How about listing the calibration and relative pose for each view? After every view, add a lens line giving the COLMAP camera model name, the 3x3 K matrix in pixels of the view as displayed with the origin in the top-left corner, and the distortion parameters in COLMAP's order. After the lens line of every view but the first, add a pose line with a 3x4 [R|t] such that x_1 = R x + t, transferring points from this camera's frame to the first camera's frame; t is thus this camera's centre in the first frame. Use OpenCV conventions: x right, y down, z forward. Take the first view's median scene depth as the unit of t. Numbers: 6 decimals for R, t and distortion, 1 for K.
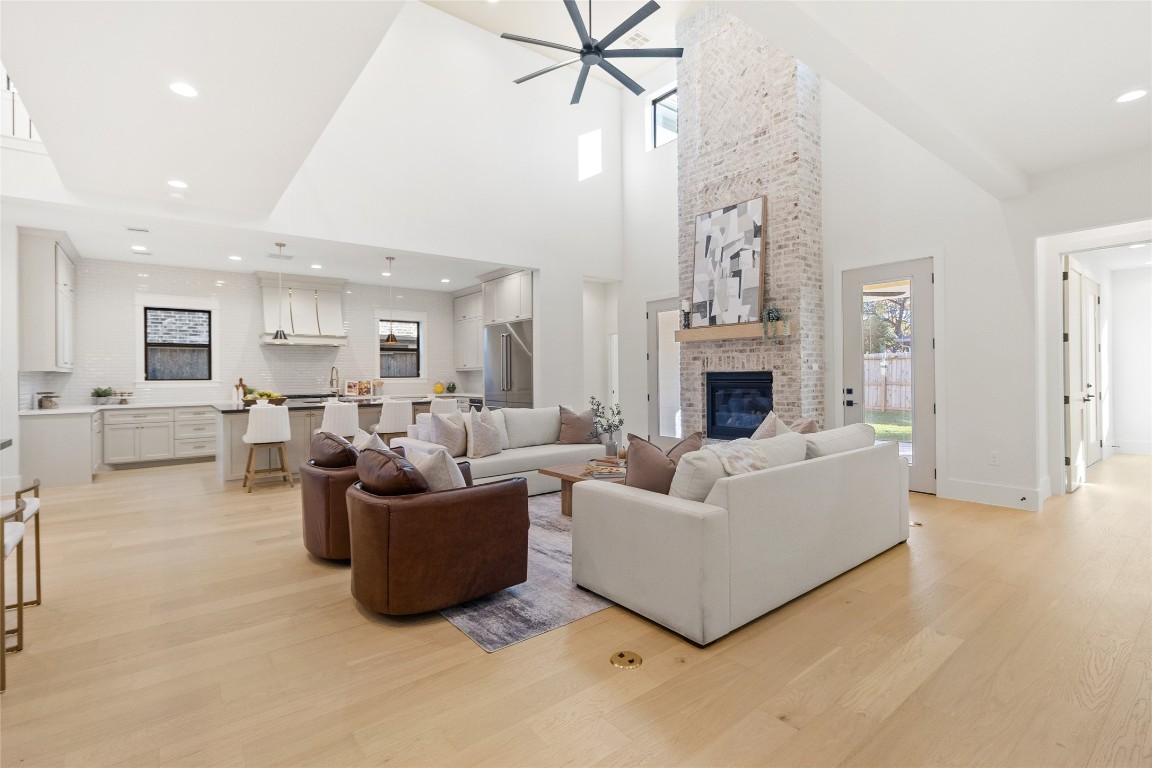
lens RADIAL K [[526.4, 0, 572.9], [0, 526.4, 374.9], [0, 0, 1]] dist [-0.000129, 0.001054]
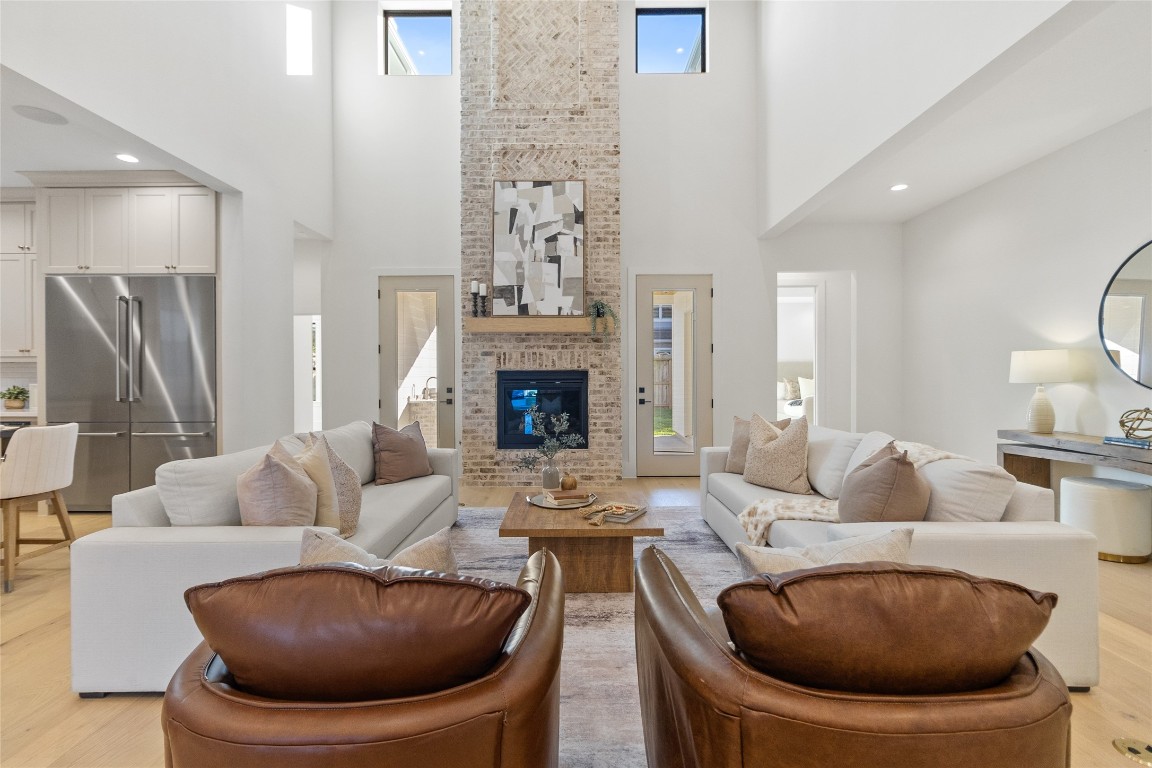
lens RADIAL K [[526.4, 0, 572.9], [0, 526.4, 374.9], [0, 0, 1]] dist [-0.000129, 0.001054]
pose [[0.622991, 0.004666, 0.782215, -0.352630], [-0.003229, 0.999989, -0.003393, 0.004499], [-0.782222, -0.000412, 0.623000, 0.416131]]
